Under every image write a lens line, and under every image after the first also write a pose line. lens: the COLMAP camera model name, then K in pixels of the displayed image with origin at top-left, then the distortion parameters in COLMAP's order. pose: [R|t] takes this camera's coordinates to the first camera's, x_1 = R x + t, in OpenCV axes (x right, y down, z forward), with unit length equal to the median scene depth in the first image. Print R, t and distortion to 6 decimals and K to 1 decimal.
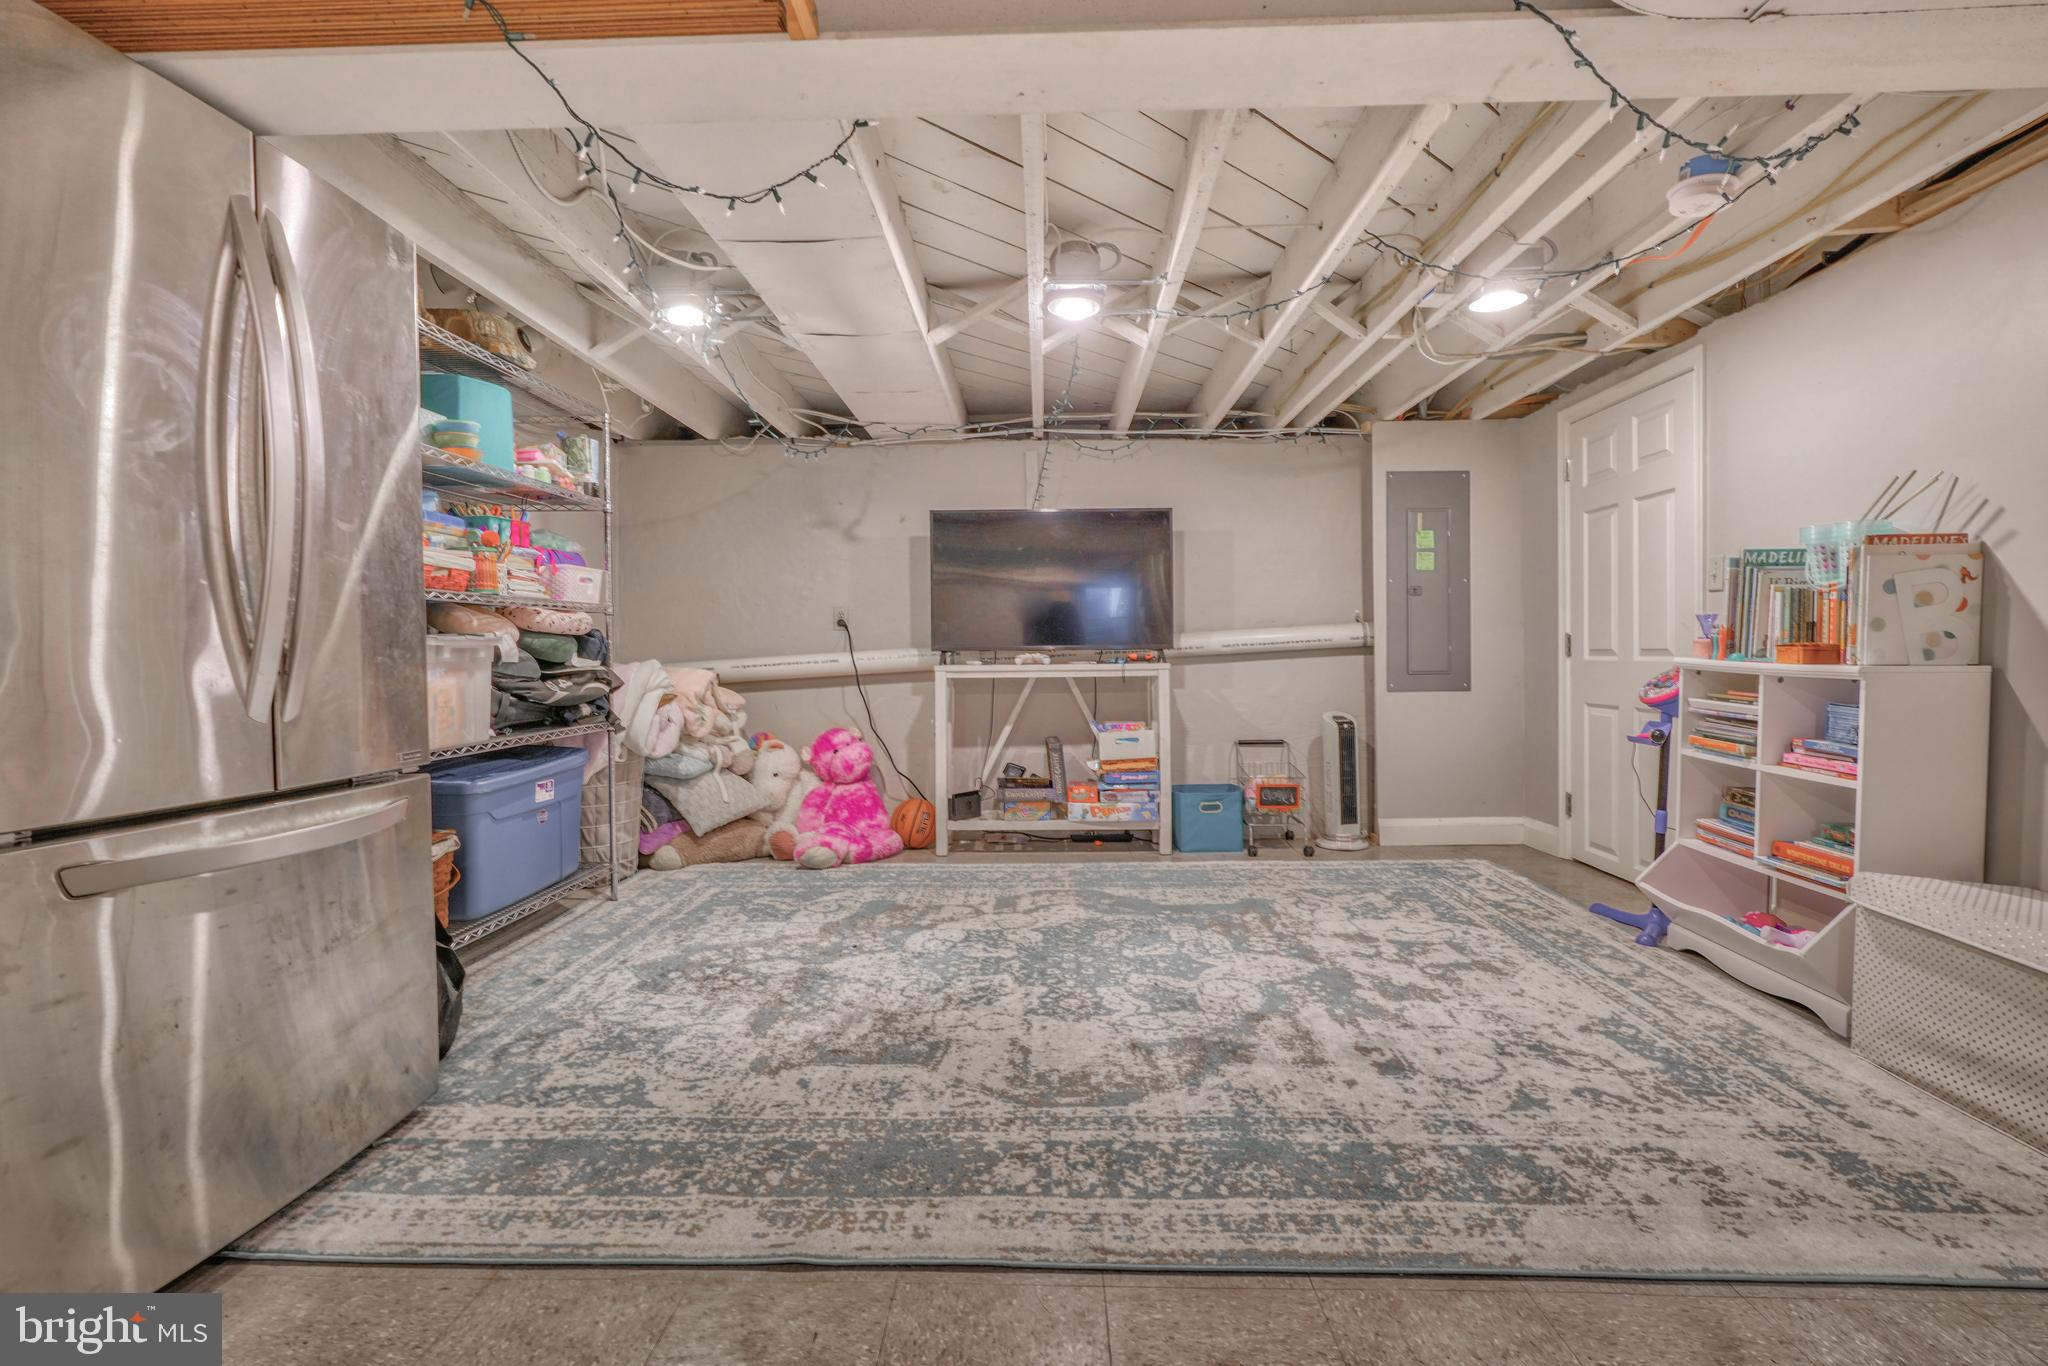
lens RADIAL K [[975.7, 0, 1010.6], [0, 975.7, 670.6], [0, 0, 1]] dist [-0.013044, 0.006261]
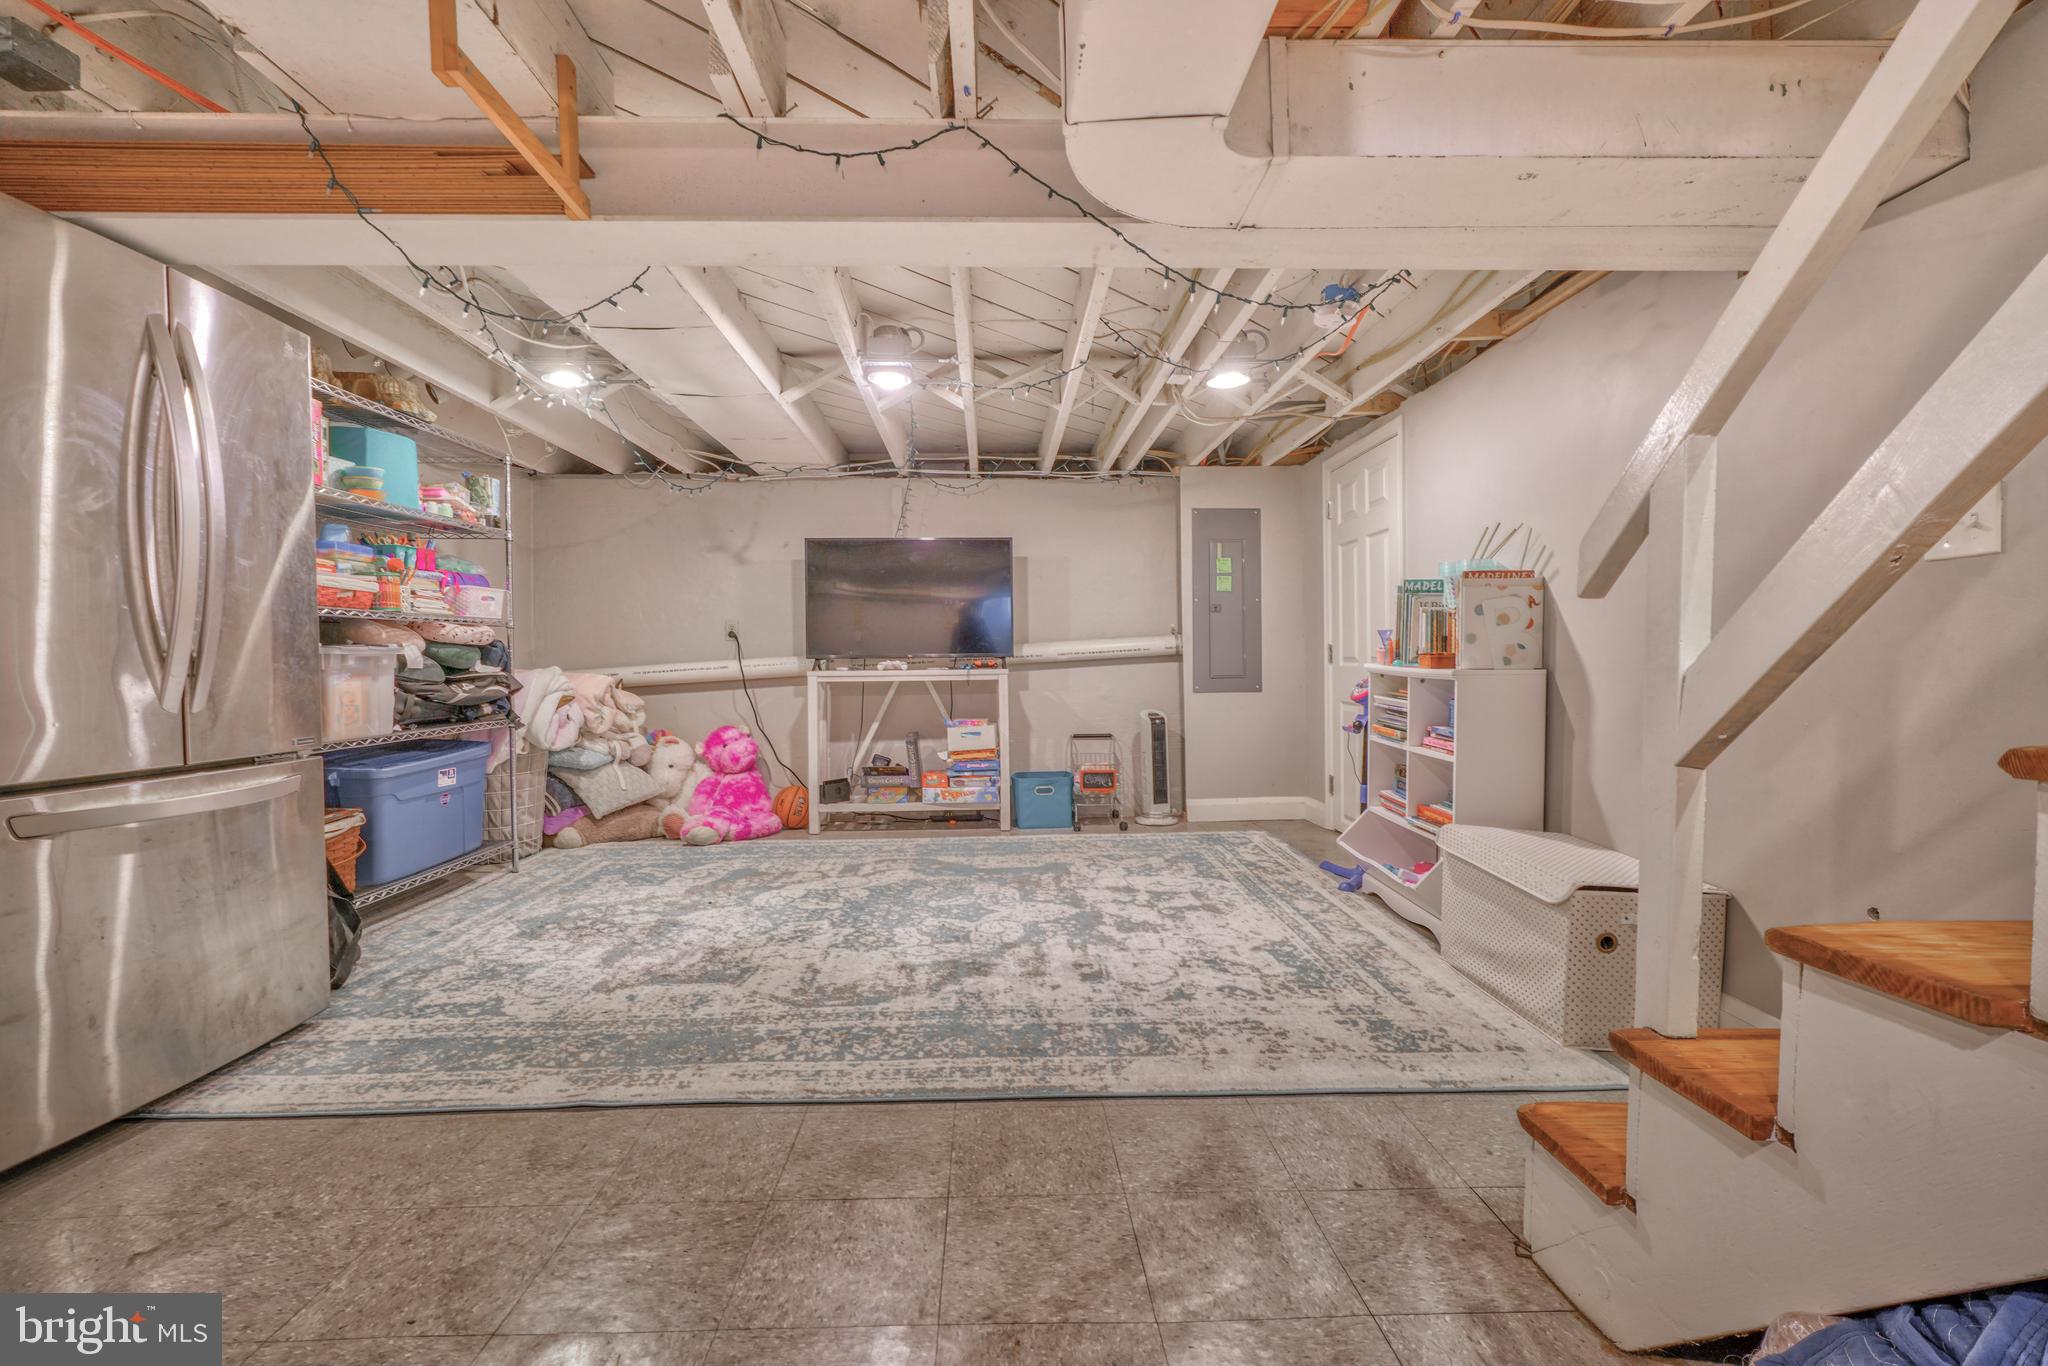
lens RADIAL K [[910.8, 0, 1016.4], [0, 910.8, 675.2], [0, 0, 1]] dist [-0.013590, 0.006398]
pose [[0.997855, -0.001553, 0.065437, 0.158795], [0.001713, 0.999996, -0.002377, 0.003817], [-0.065433, 0.002484, 0.997854, -0.164822]]
